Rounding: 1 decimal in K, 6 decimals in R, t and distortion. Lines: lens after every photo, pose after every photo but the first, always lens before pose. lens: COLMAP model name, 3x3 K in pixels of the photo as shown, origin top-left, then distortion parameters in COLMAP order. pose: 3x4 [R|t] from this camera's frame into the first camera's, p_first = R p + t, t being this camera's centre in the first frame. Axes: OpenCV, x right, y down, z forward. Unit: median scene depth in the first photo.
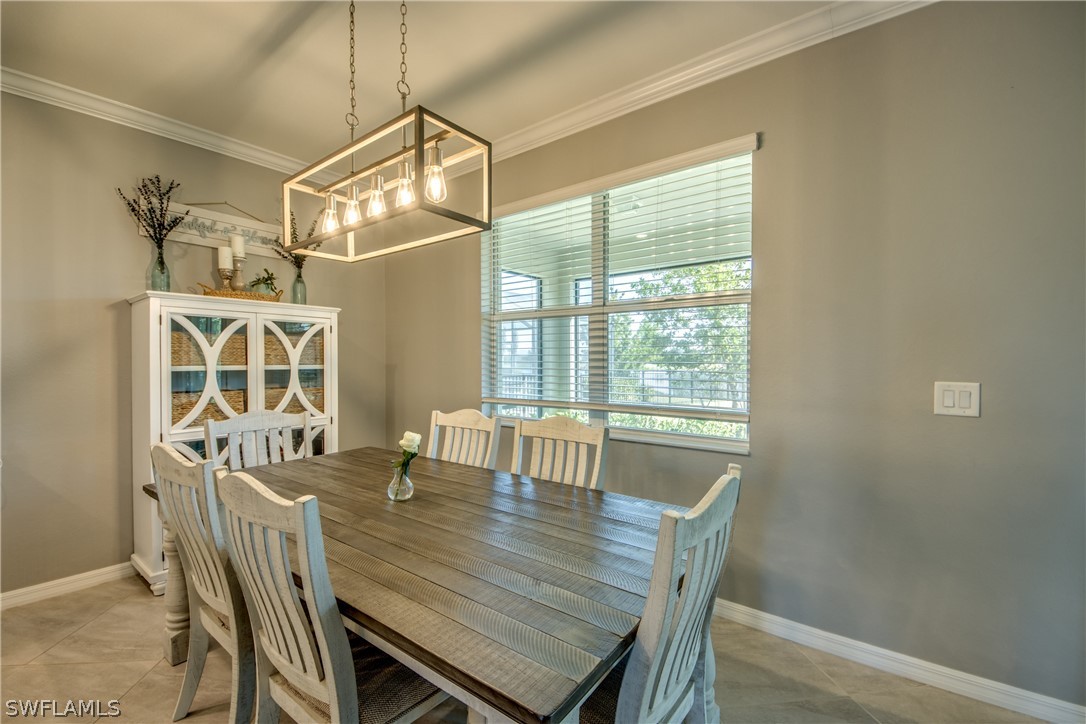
lens RADIAL K [[440.8, 0, 556.8], [0, 440.8, 363.1], [0, 0, 1]] dist [0.021518, -0.021017]
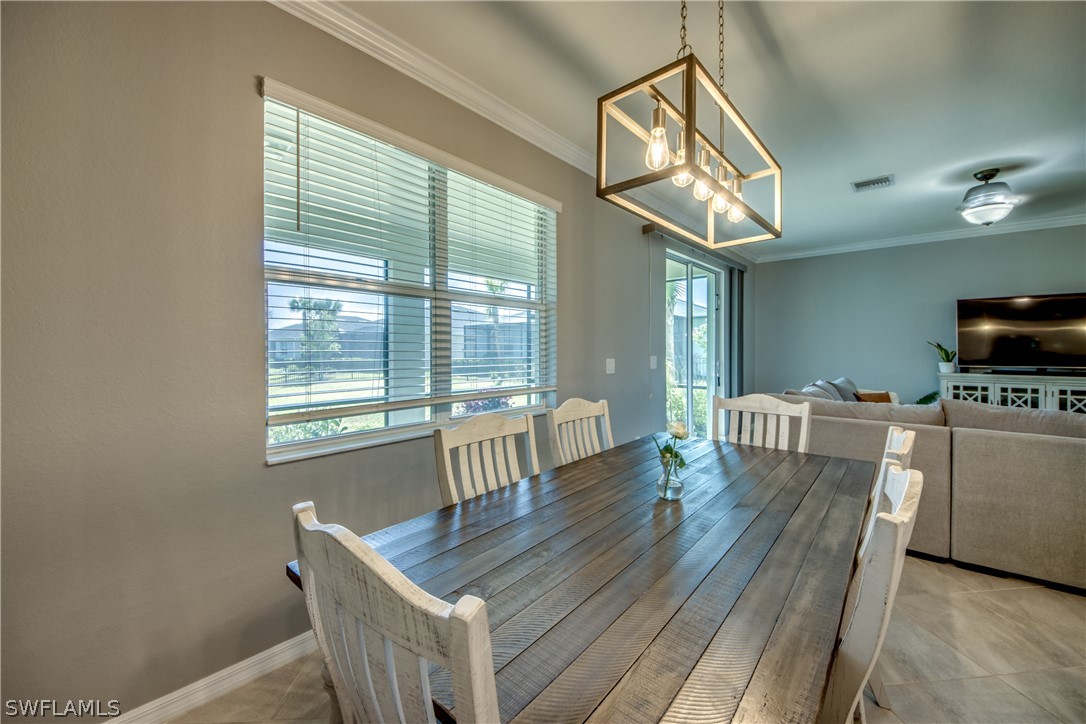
lens RADIAL K [[419.1, 0, 536.1], [0, 419.1, 353.5], [0, 0, 1]] dist [0.025100, -0.016217]
pose [[0.103712, -0.002589, 0.994604, -0.760264], [0.011649, 0.999931, 0.001388, 0.003777], [-0.994539, 0.011443, 0.103735, 0.722798]]
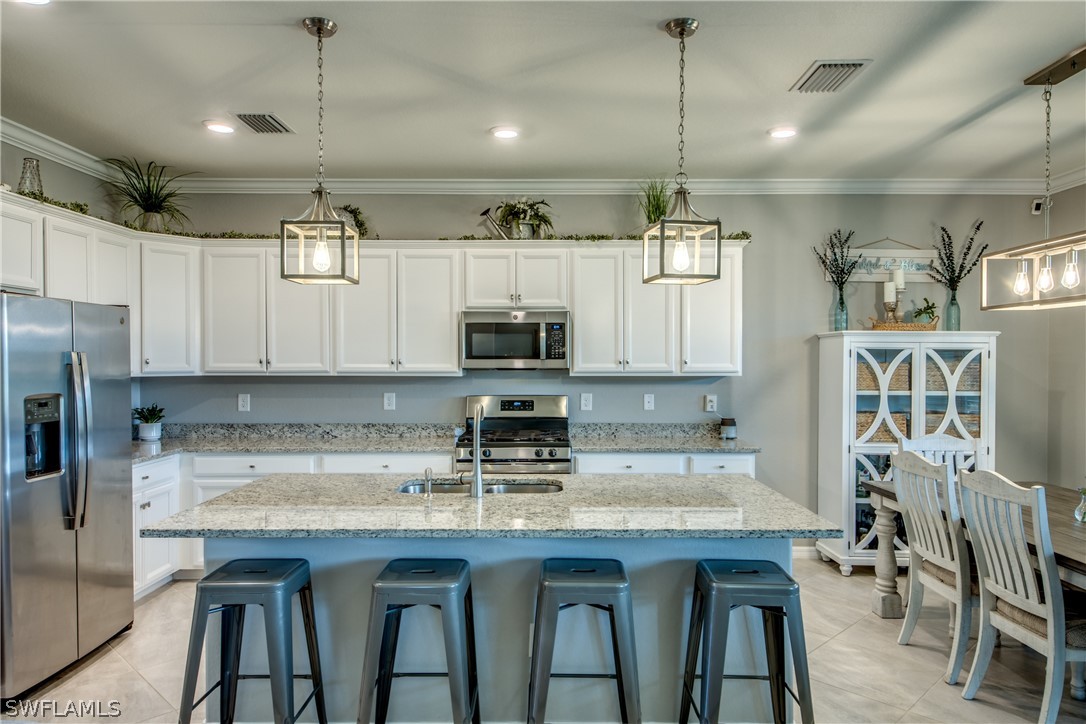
lens RADIAL K [[714.2, 0, 556.3], [0, 714.2, 362.9], [0, 0, 1]] dist [0.023475, -0.000904]
pose [[0.595383, 0.010379, -0.803375, 0.202143], [-0.013187, 0.999908, 0.003145, -0.058772], [0.803333, 0.008722, 0.595466, -0.762026]]
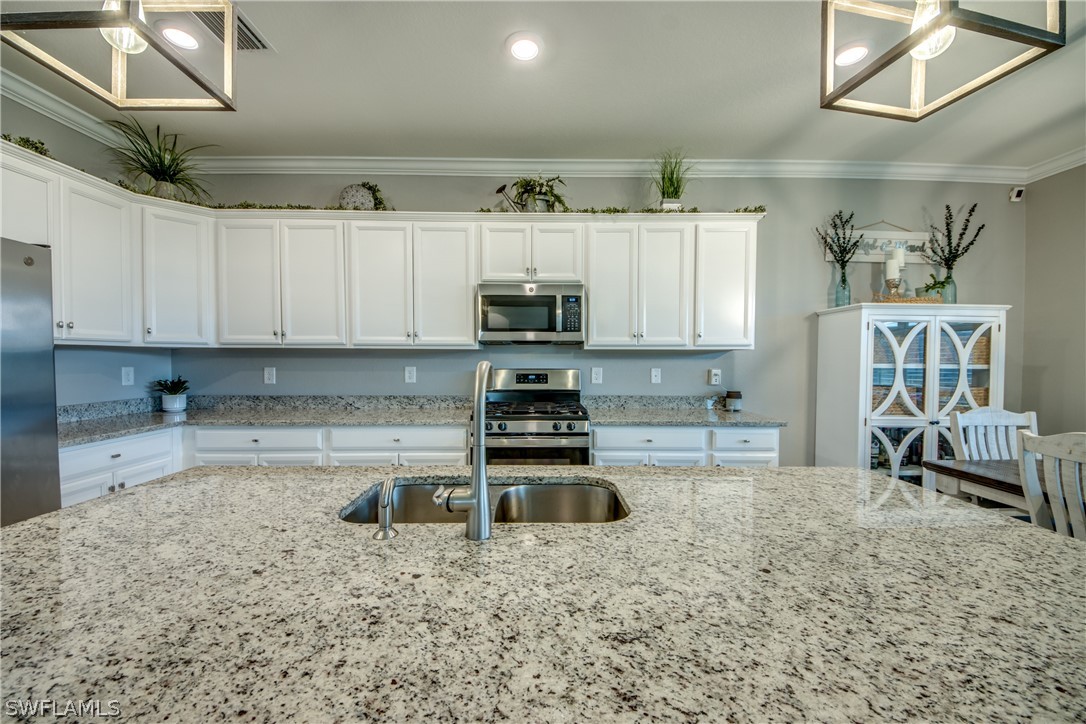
lens RADIAL K [[422.4, 0, 550.5], [0, 422.4, 370.1], [0, 0, 1]] dist [0.003787, -0.000423]
pose [[0.604918, 0.029773, -0.795731, -0.426550], [-0.015626, 0.999552, 0.025521, 0.007751], [0.796135, -0.003004, 0.605112, -0.378295]]
